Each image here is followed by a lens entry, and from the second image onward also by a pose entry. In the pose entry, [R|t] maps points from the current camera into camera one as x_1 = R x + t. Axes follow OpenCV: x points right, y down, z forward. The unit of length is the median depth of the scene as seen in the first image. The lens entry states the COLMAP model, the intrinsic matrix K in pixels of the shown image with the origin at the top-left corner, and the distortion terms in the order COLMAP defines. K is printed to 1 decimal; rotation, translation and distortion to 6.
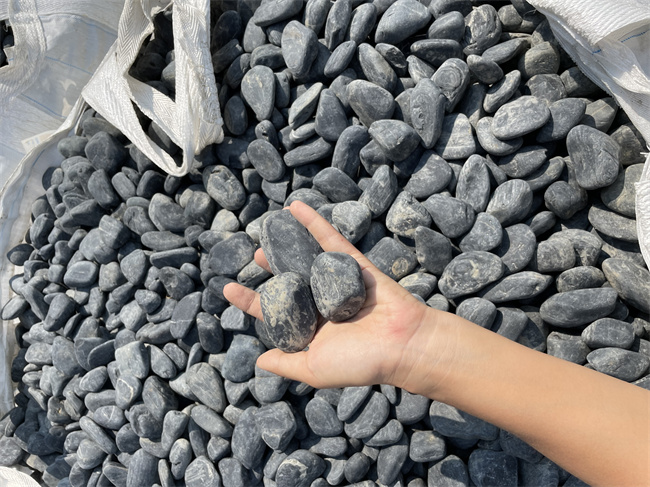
lens RADIAL K [[496.1, 0, 322.4], [0, 496.1, 240.6], [0, 0, 1]] dist [0.073005, -0.116266]
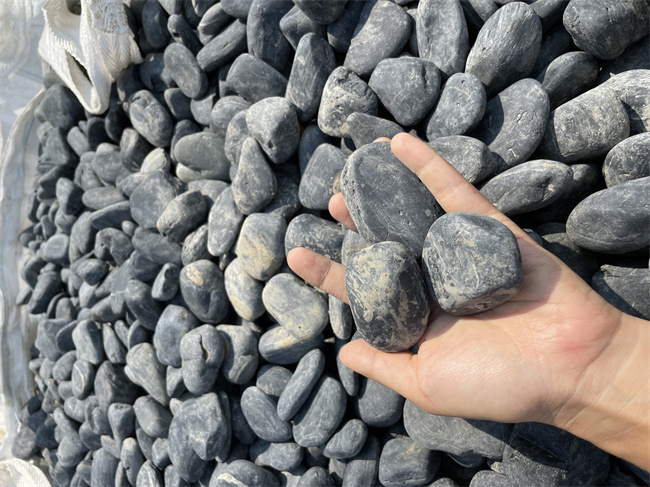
lens RADIAL K [[494.9, 0, 323.4], [0, 494.9, 233.5], [0, 0, 1]] dist [0.068373, -0.111301]
pose [[0.960922, -0.091265, -0.261342, 0.285271], [0.098411, 0.995042, 0.014360, 0.099352], [0.258736, -0.039517, 0.965139, 0.359225]]
